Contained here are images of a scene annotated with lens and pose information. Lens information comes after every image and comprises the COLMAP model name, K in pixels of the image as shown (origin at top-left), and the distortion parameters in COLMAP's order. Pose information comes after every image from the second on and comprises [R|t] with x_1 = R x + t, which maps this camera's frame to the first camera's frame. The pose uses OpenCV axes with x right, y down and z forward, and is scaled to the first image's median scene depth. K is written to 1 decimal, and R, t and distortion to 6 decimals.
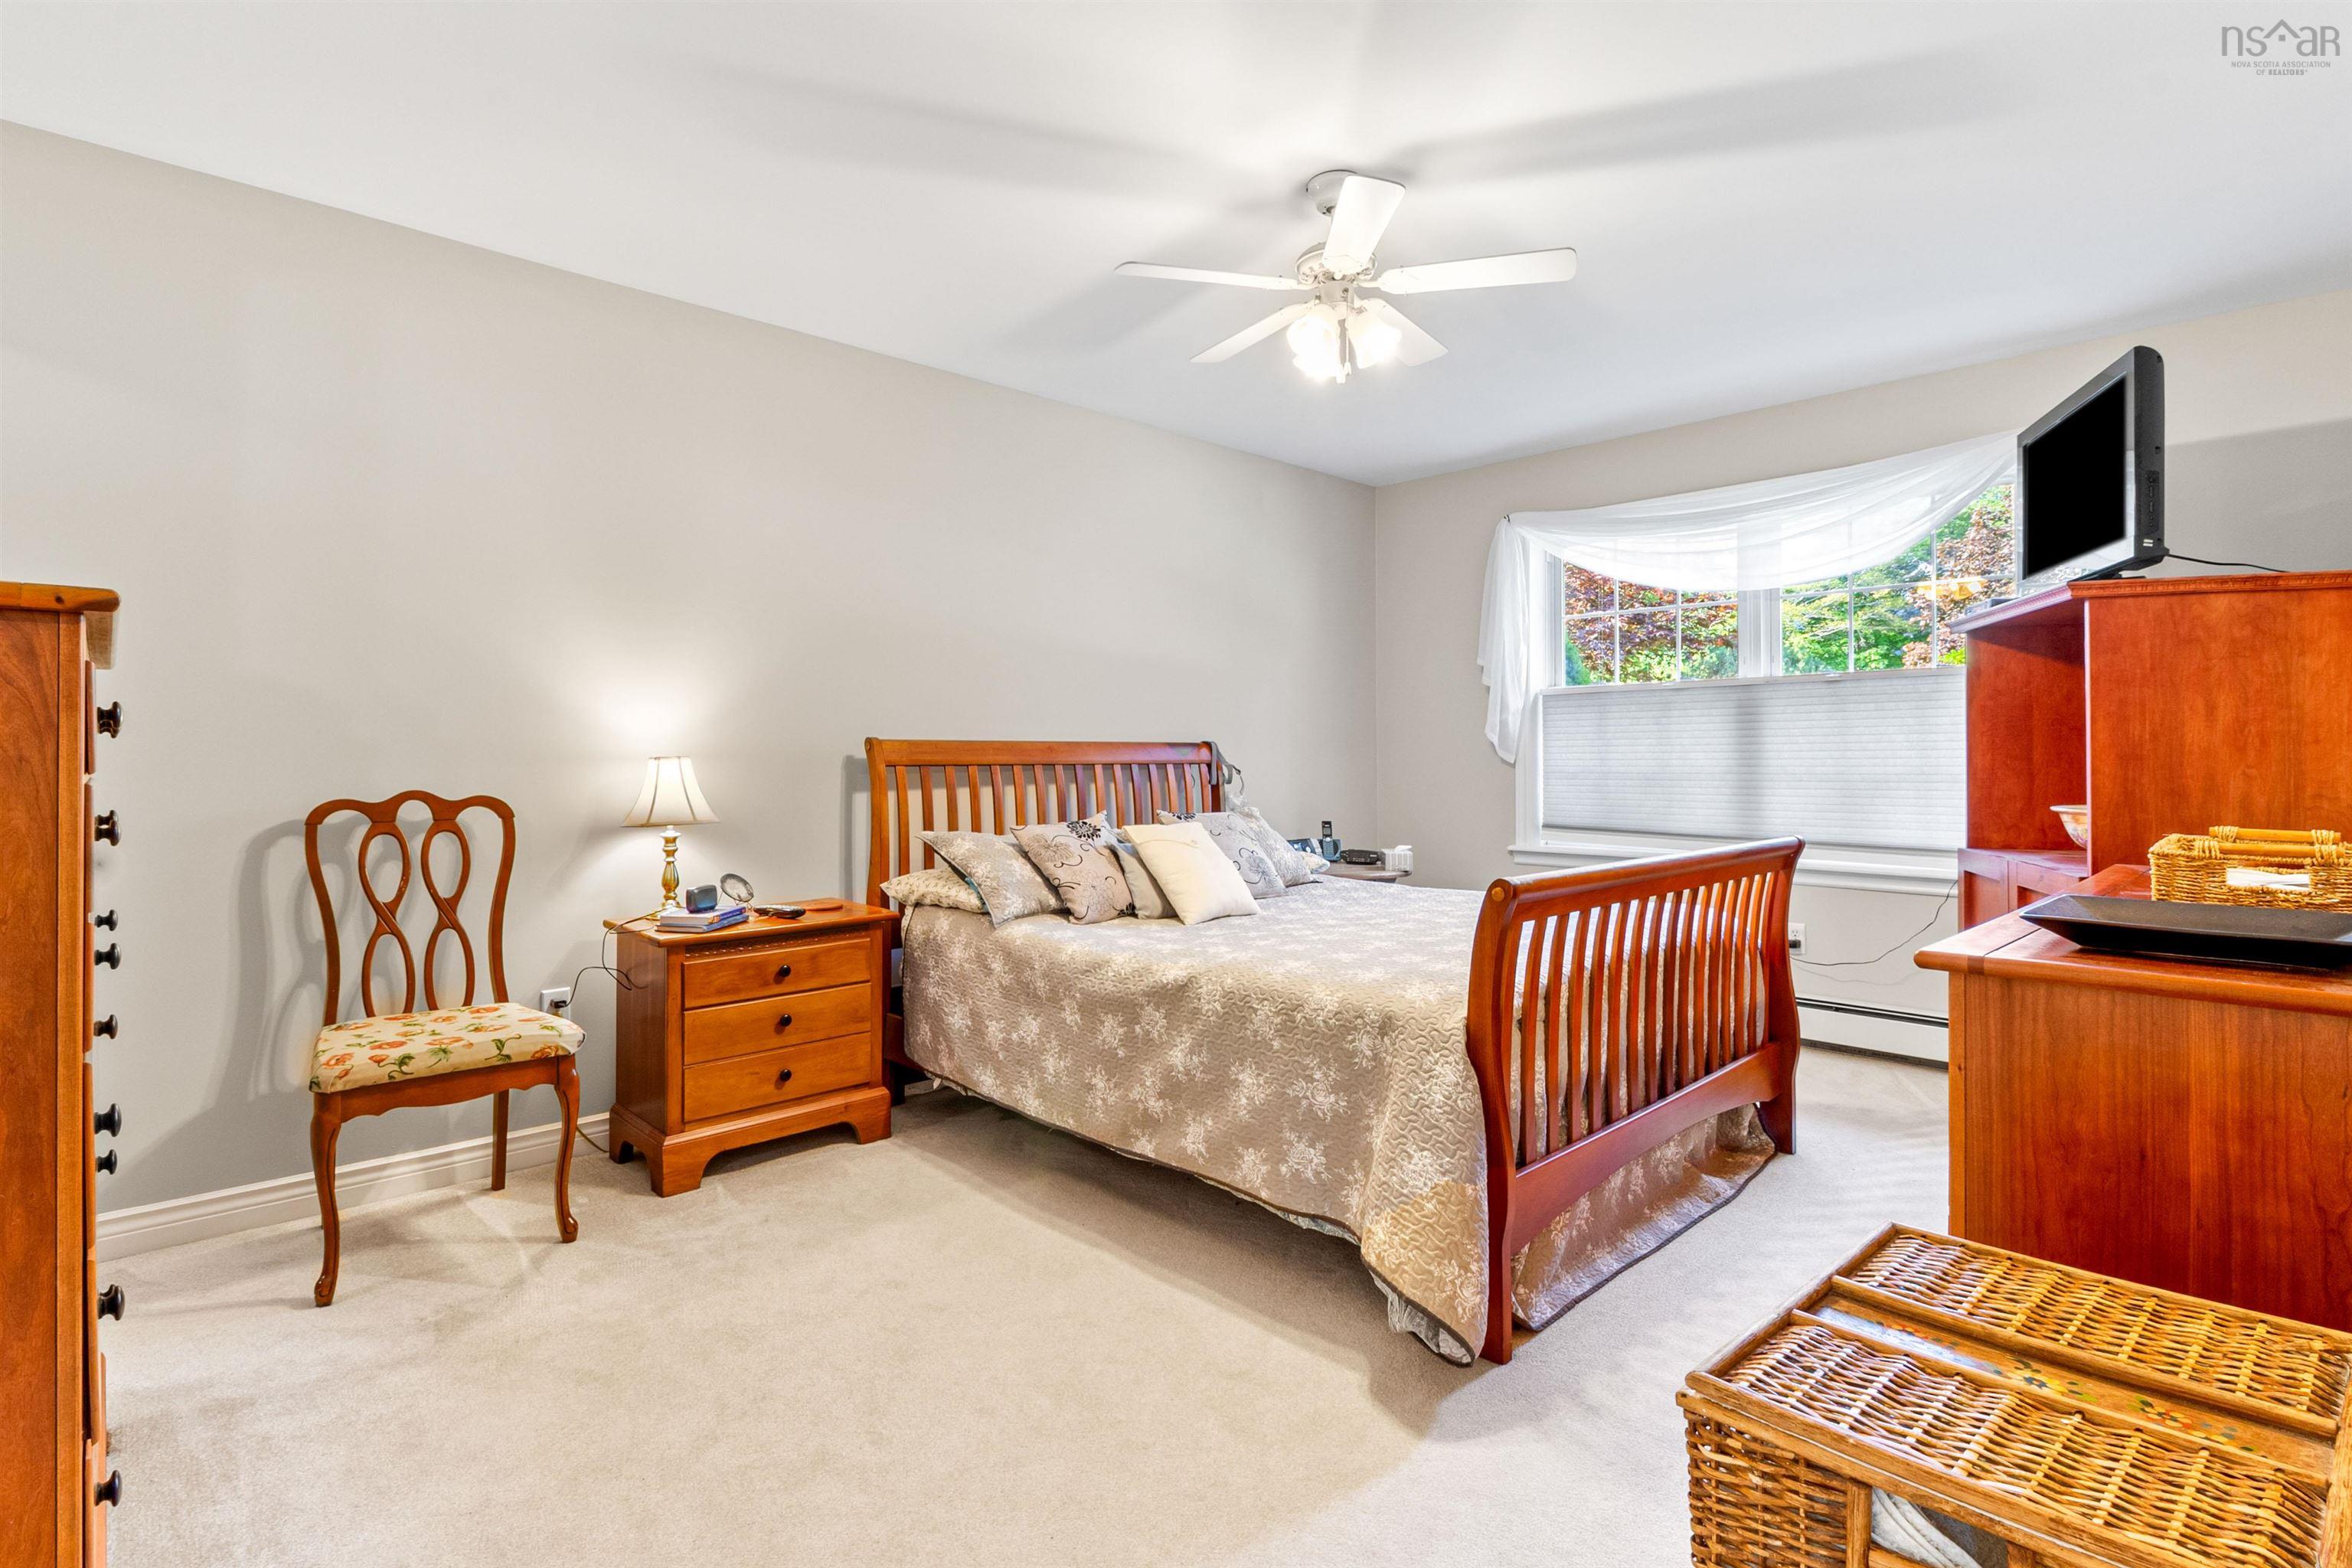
lens RADIAL K [[1134.5, 0, 1174.2], [0, 1134.5, 762.6], [0, 0, 1]] dist [-0.002911, -0.001352]
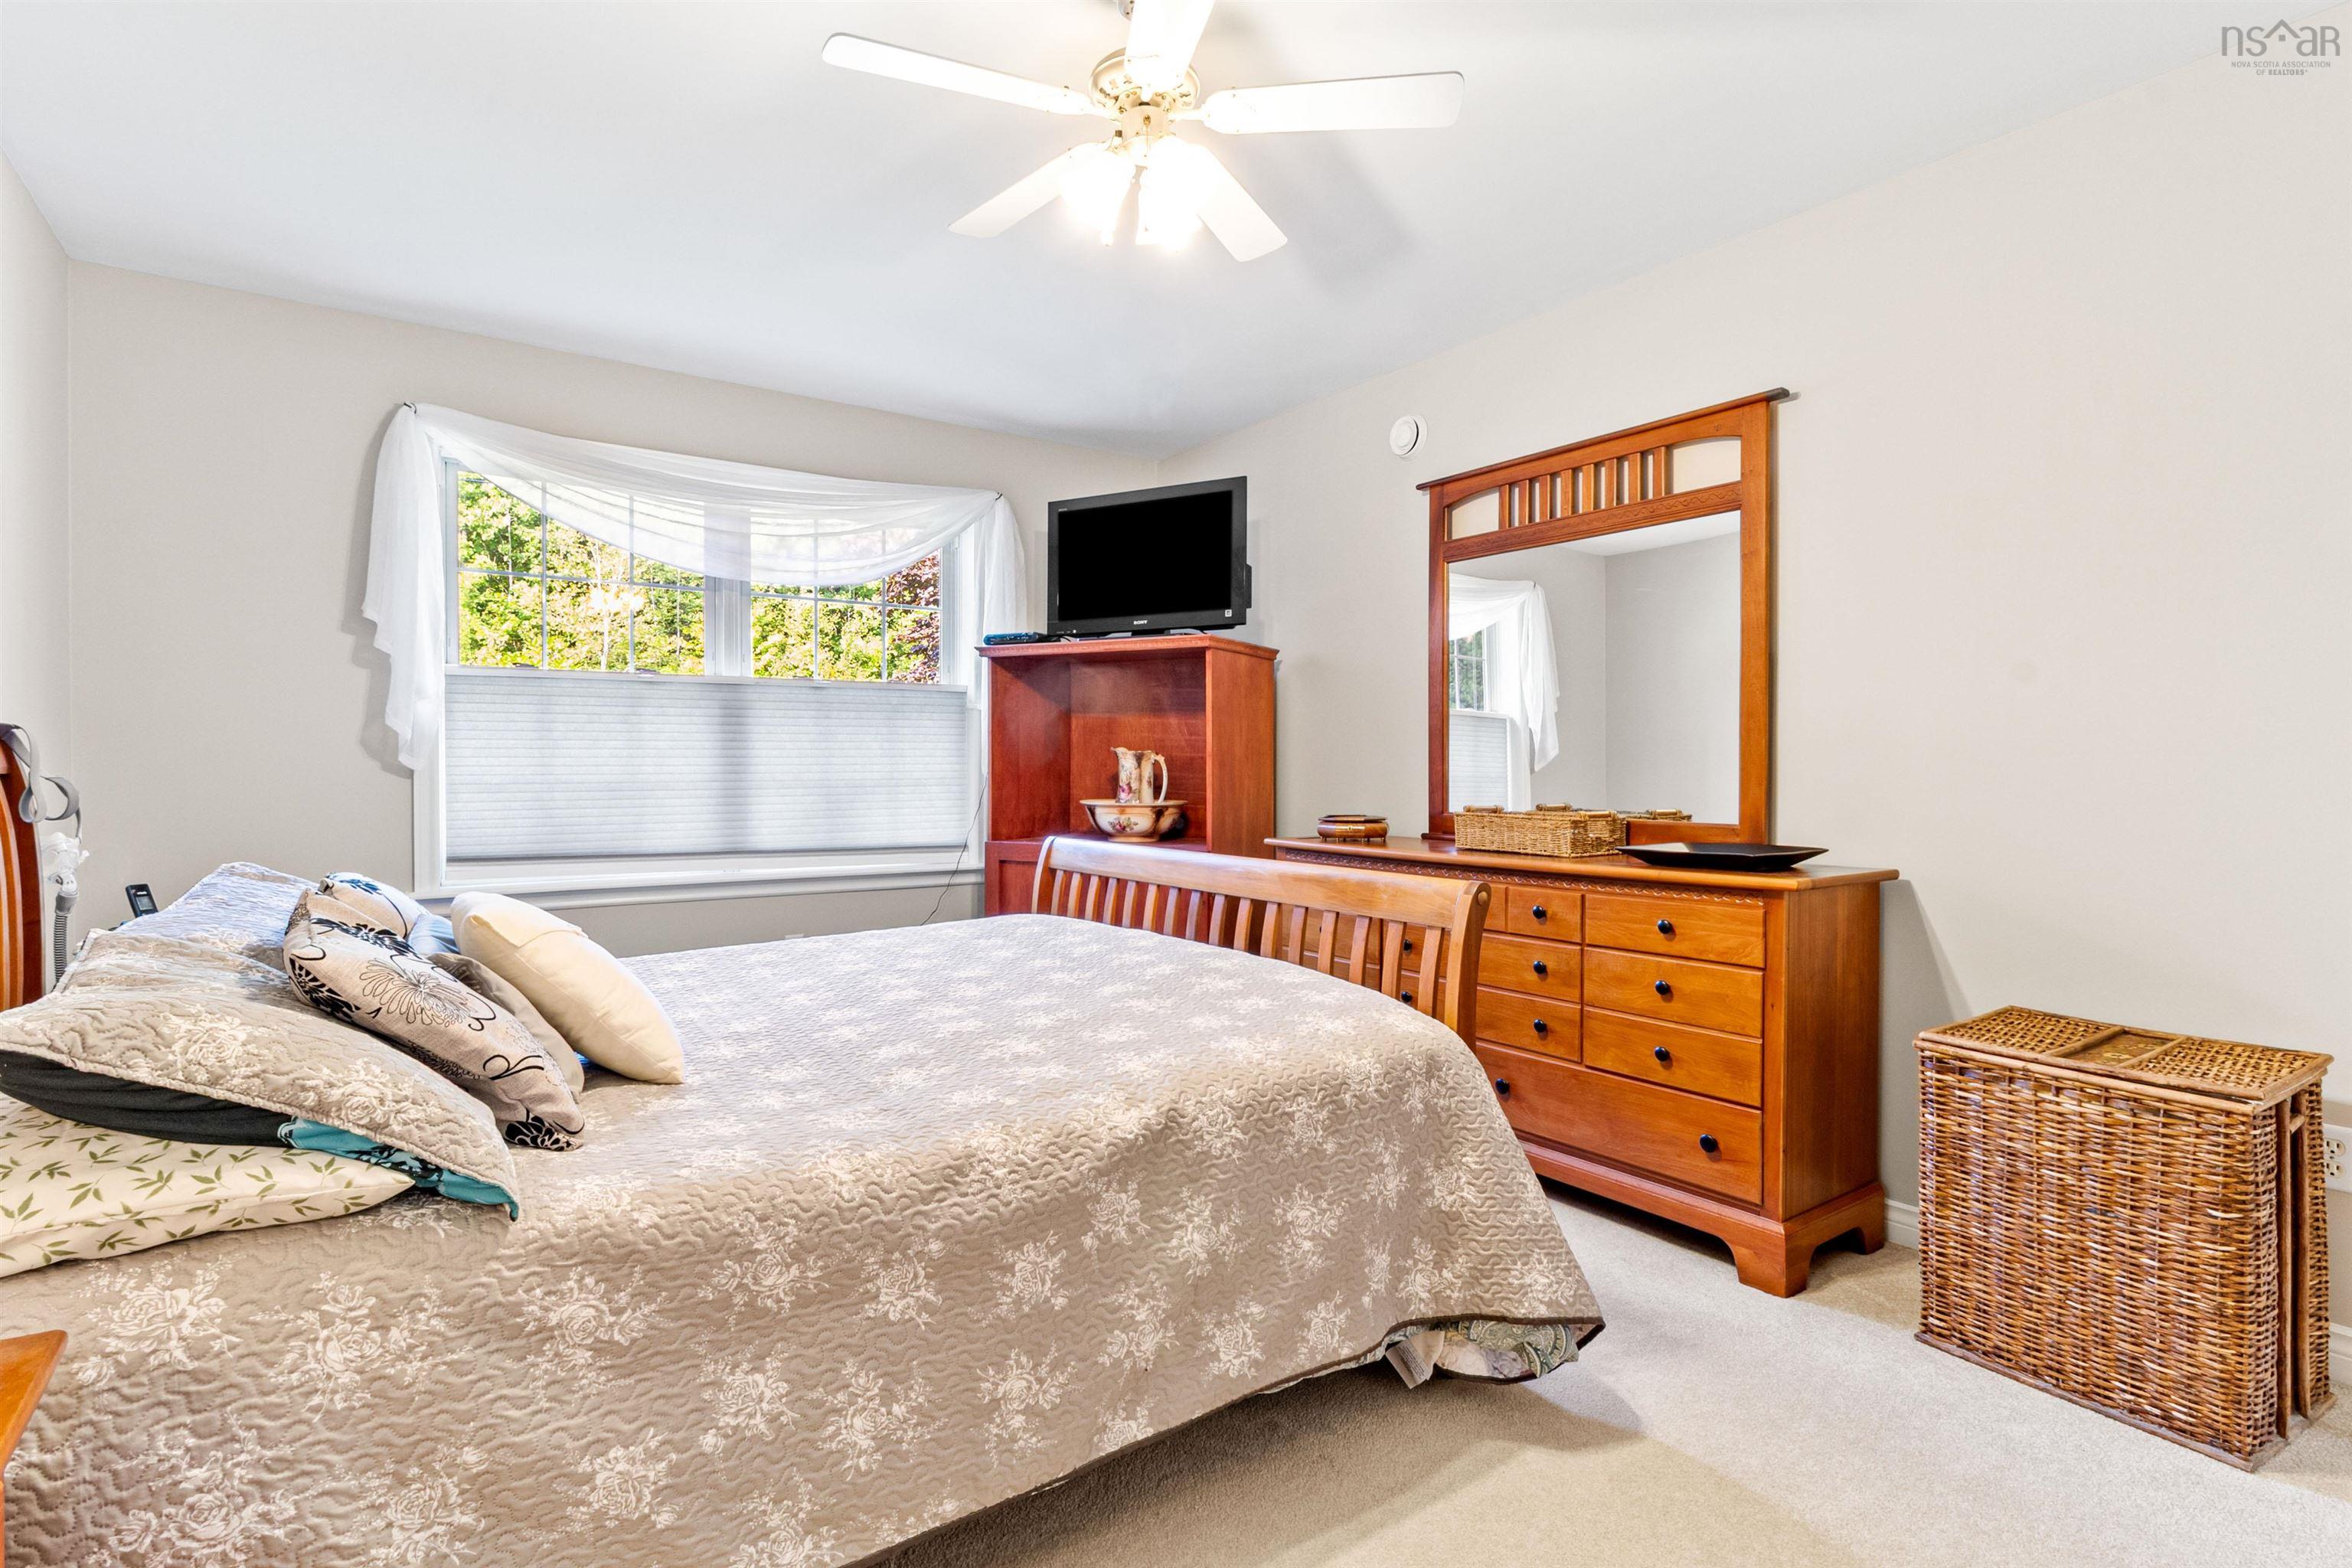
lens RADIAL K [[1134.5, 0, 1174.2], [0, 1134.5, 762.6], [0, 0, 1]] dist [-0.002911, -0.001352]
pose [[0.153712, 0.002235, 0.988113, -0.513981], [0.003028, 0.999992, -0.002733, -0.002388], [-0.988111, 0.003412, 0.153703, 0.761353]]
